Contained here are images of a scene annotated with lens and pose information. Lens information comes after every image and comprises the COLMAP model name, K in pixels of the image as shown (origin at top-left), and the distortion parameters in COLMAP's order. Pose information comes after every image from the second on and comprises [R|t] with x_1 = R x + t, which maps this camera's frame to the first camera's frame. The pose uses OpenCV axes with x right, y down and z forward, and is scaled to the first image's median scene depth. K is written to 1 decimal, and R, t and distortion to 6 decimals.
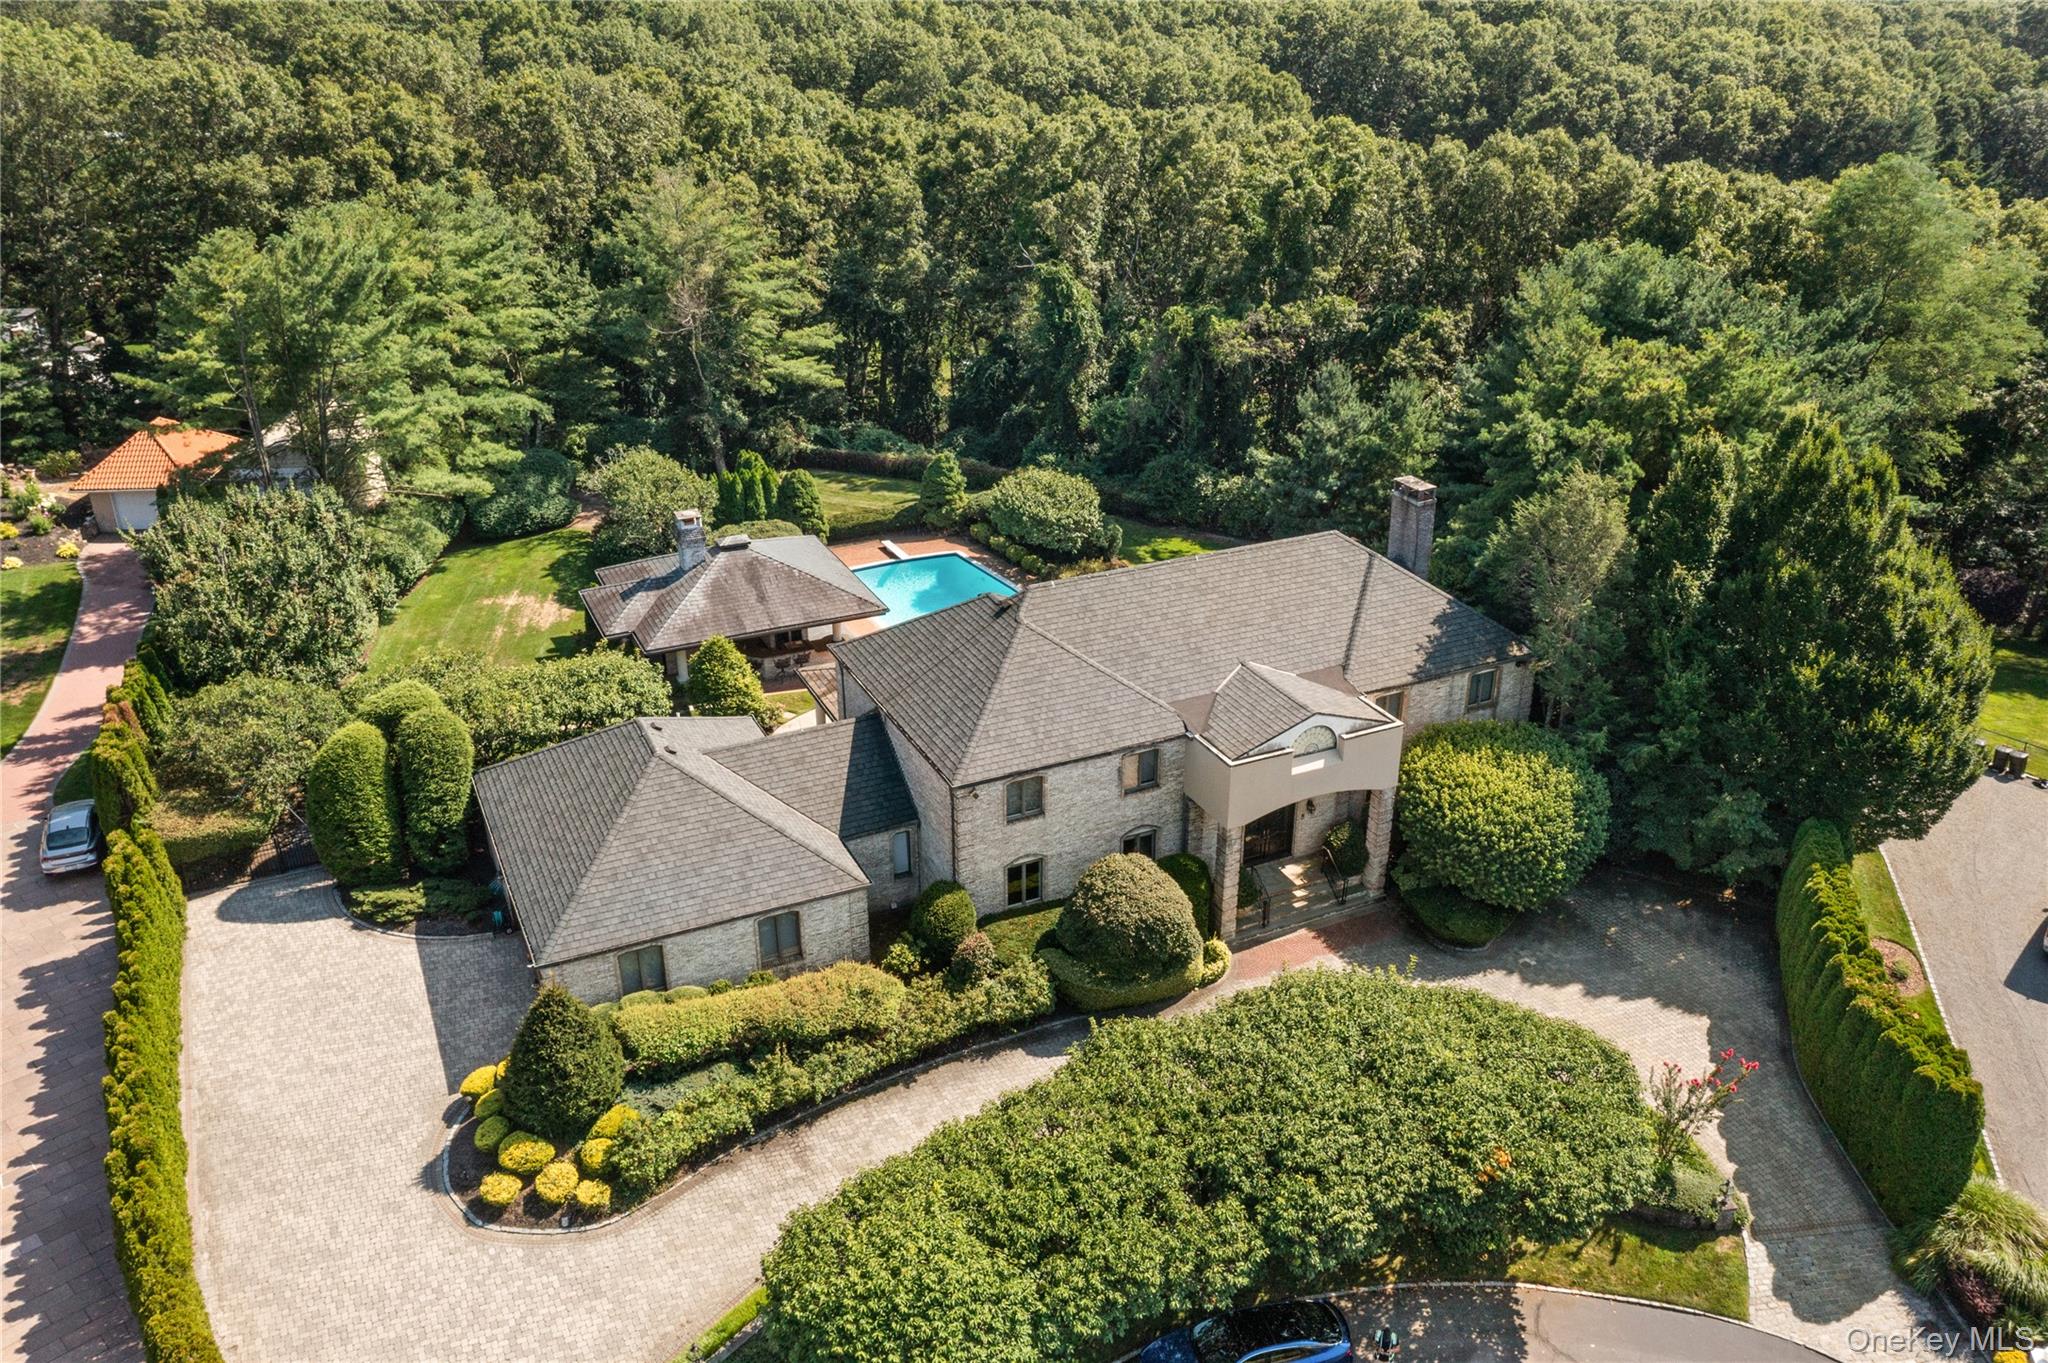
lens RADIAL K [[1607.1, 0, 1024.0], [0, 1607.1, 681.5], [0, 0, 1]] dist [-0.013089, 0.003597]
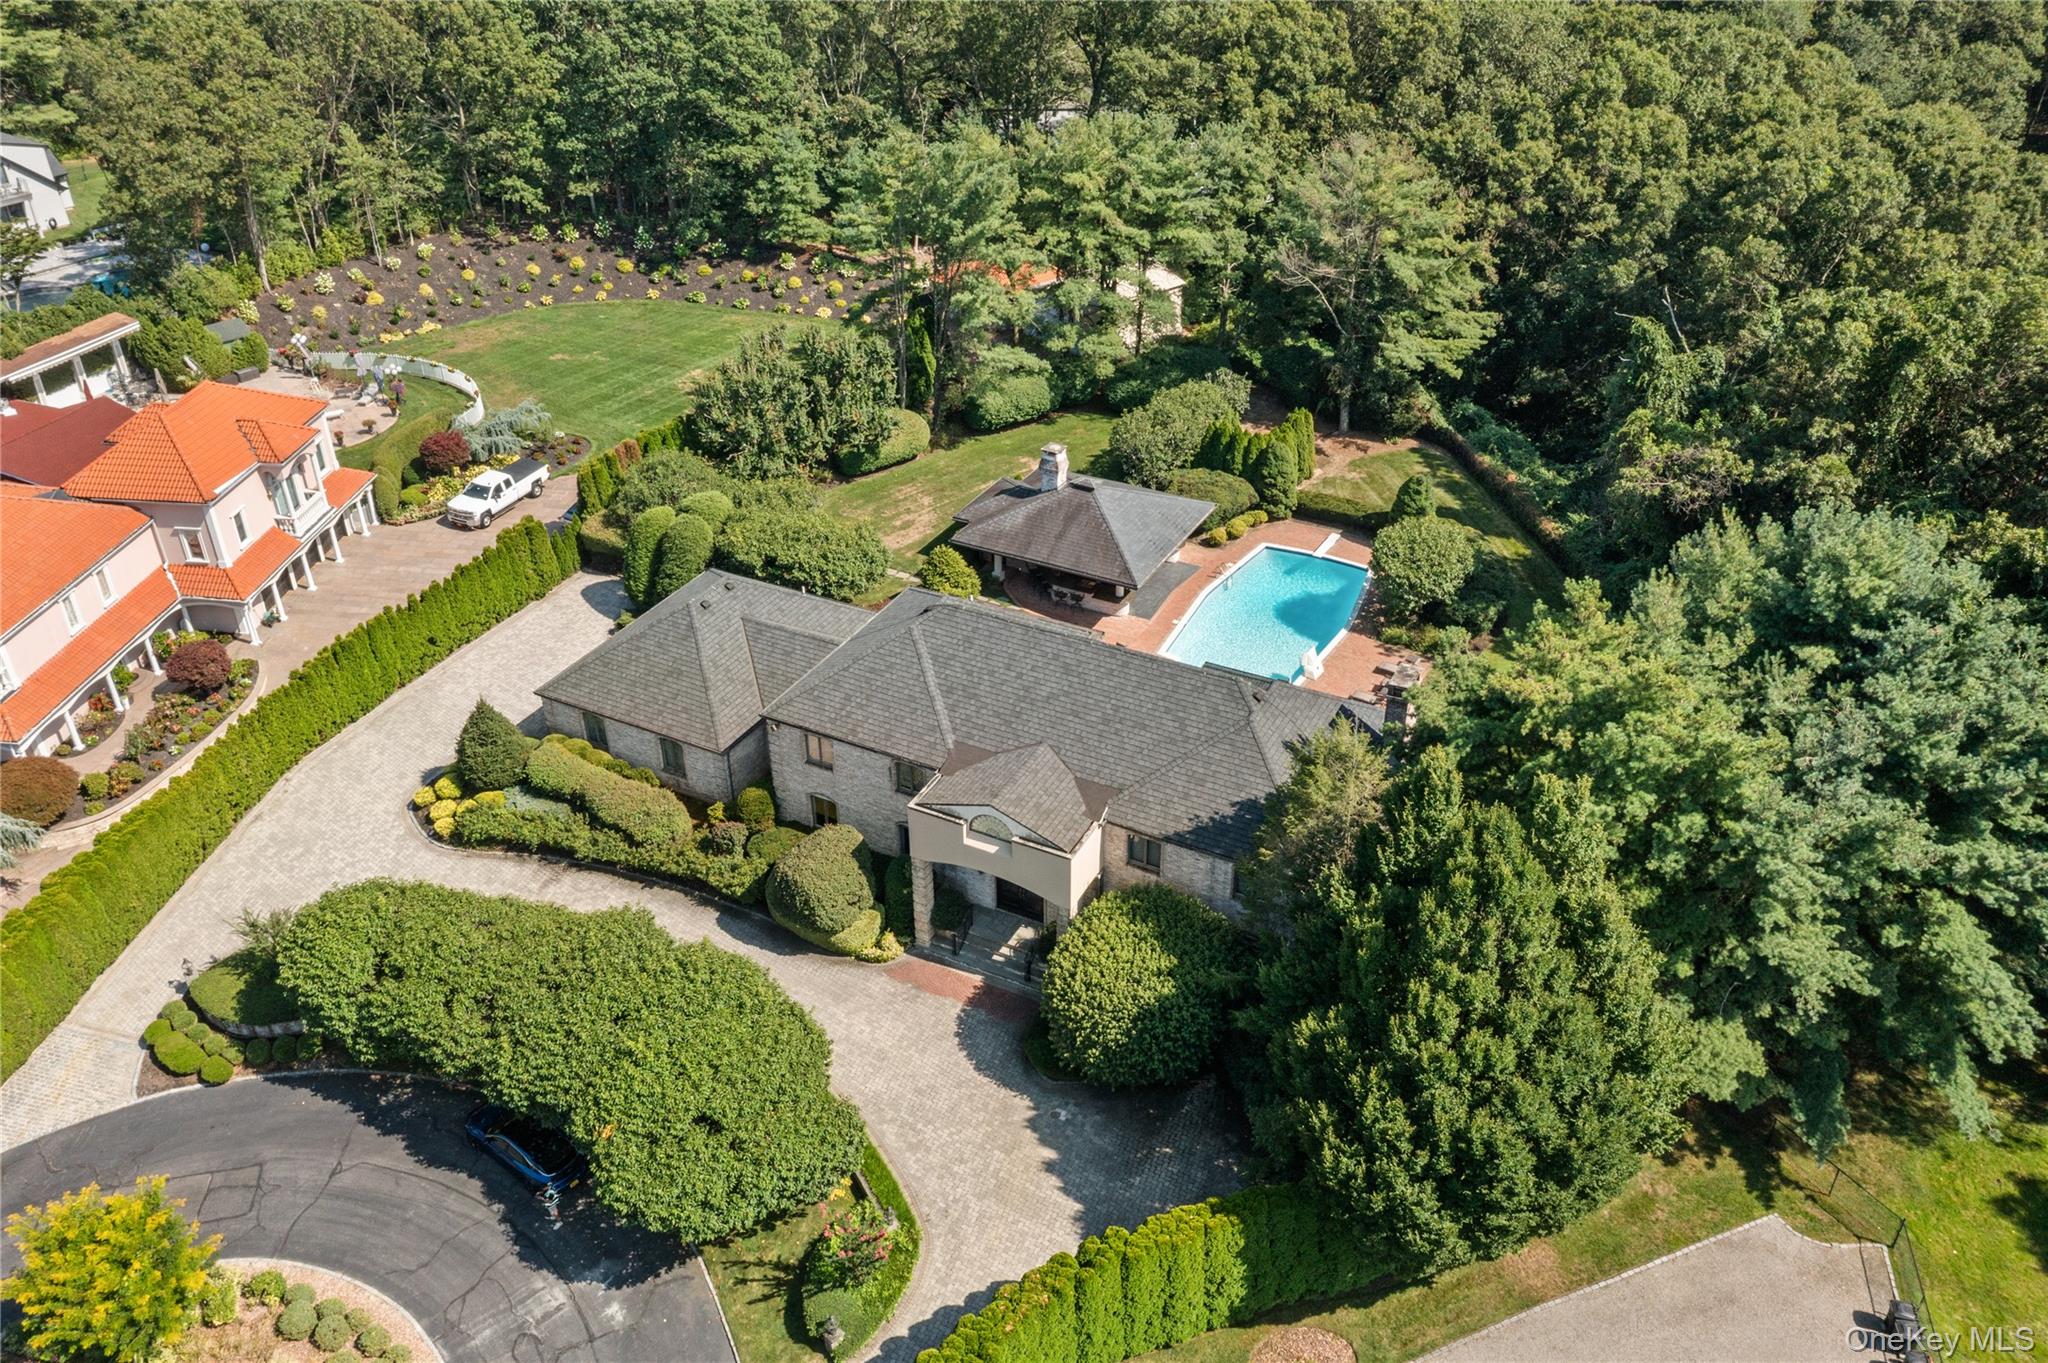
lens RADIAL K [[1581.1, 0, 1024.0], [0, 1581.1, 681.5], [0, 0, 1]] dist [-0.000608, 0.001014]
pose [[0.609165, 0.430945, -0.665735, 0.854530], [-0.340706, 0.900264, 0.271006, -0.348598], [0.716126, 0.061733, 0.695235, 0.238571]]
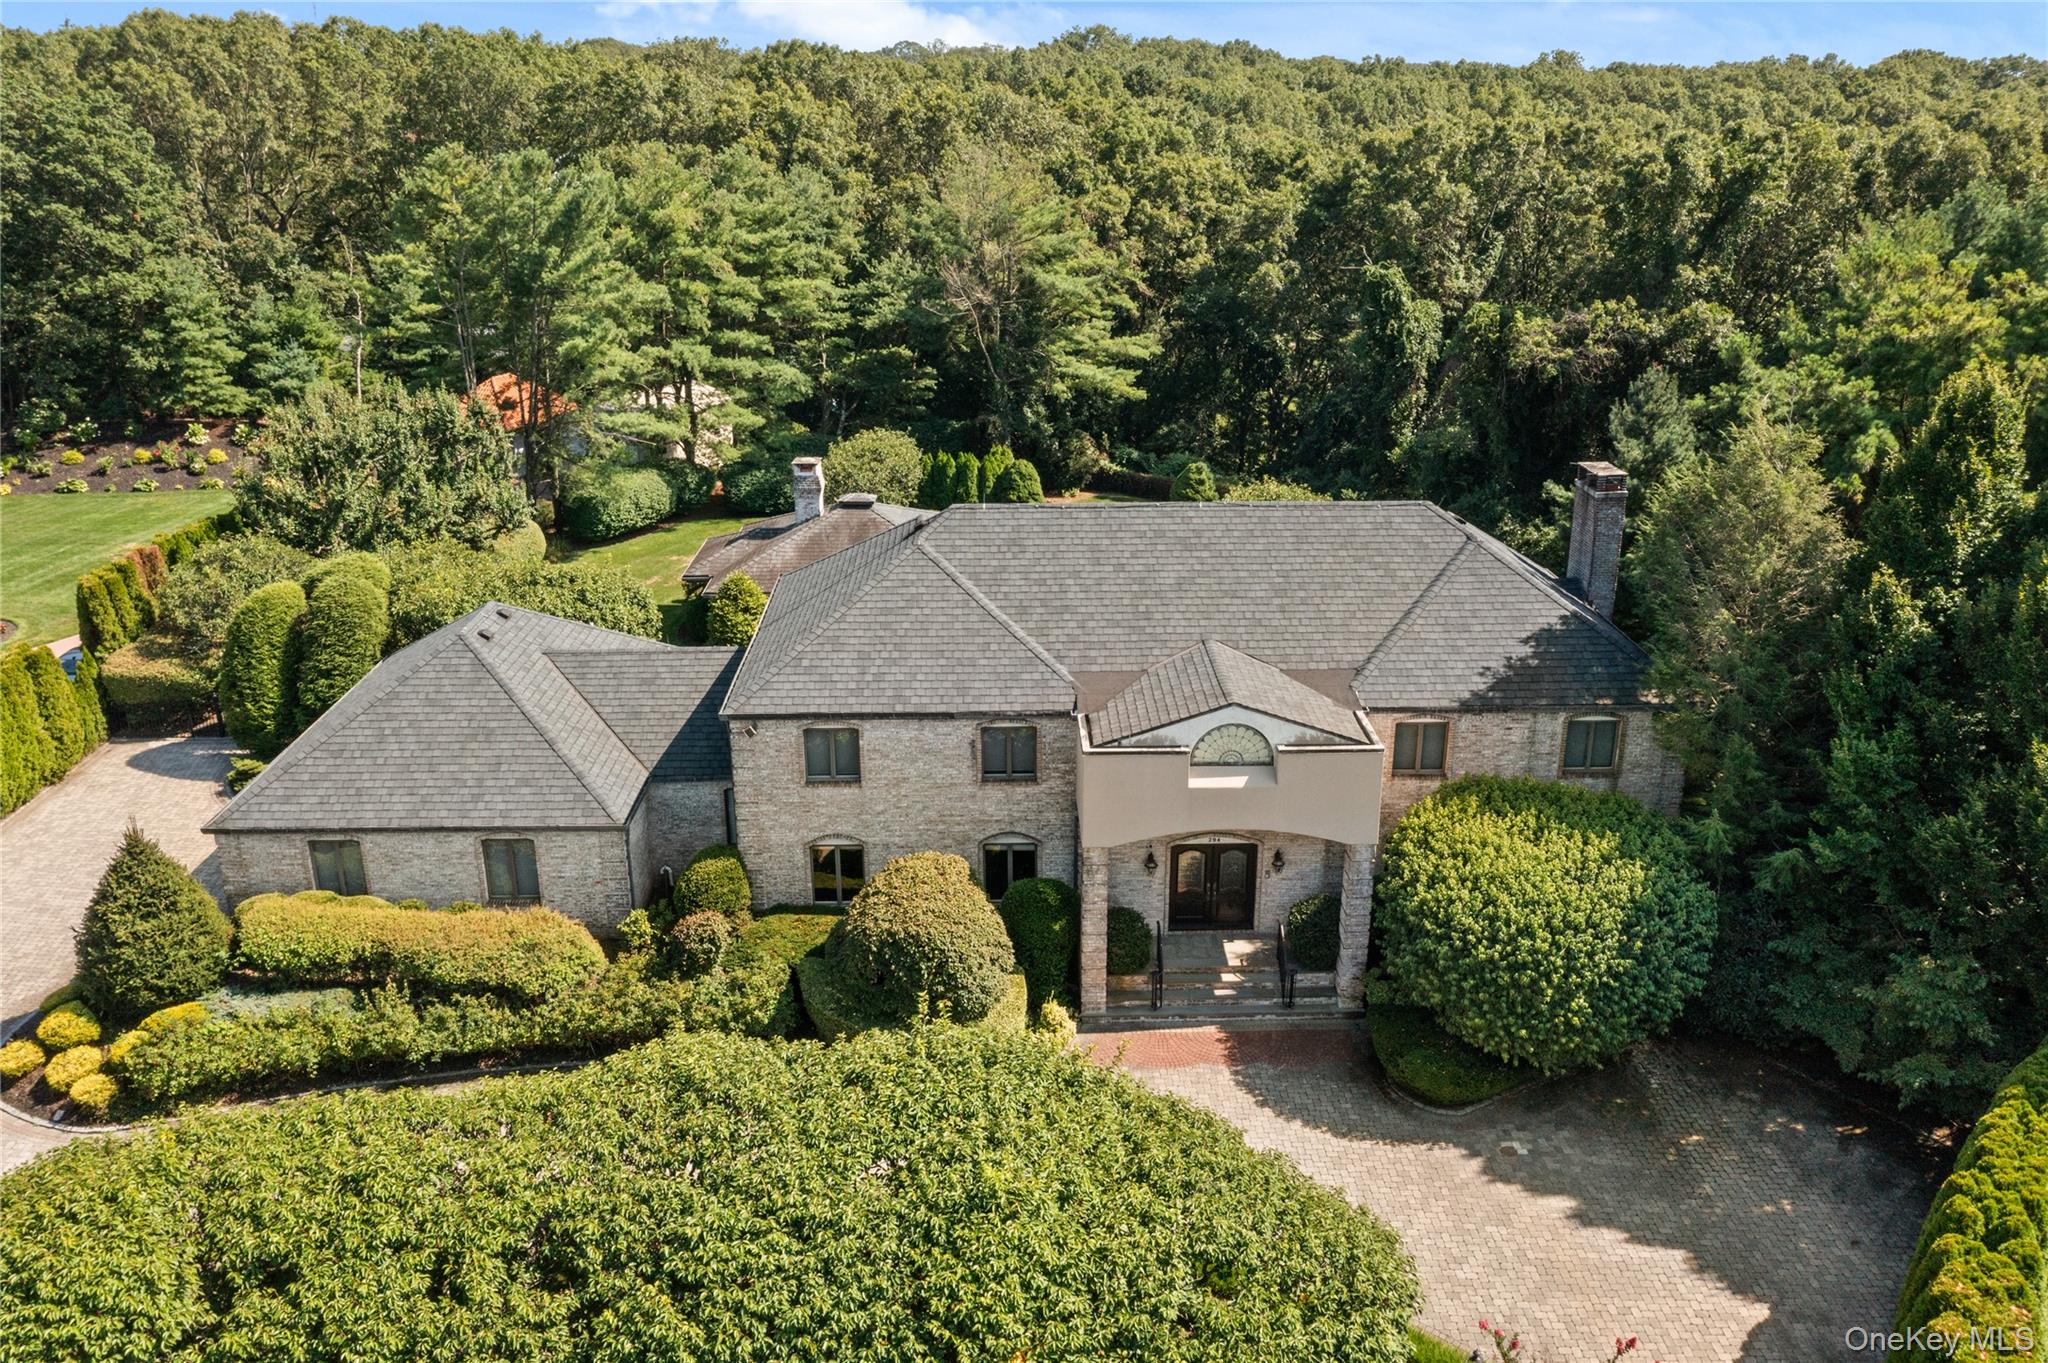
lens RADIAL K [[1607.1, 0, 1024.0], [0, 1607.1, 681.5], [0, 0, 1]] dist [-0.013089, 0.003597]
pose [[0.913616, 0.140759, -0.381435, 0.347011], [-0.175883, 0.982662, -0.058650, 0.063876], [0.366566, 0.120671, 0.922533, 0.317722]]
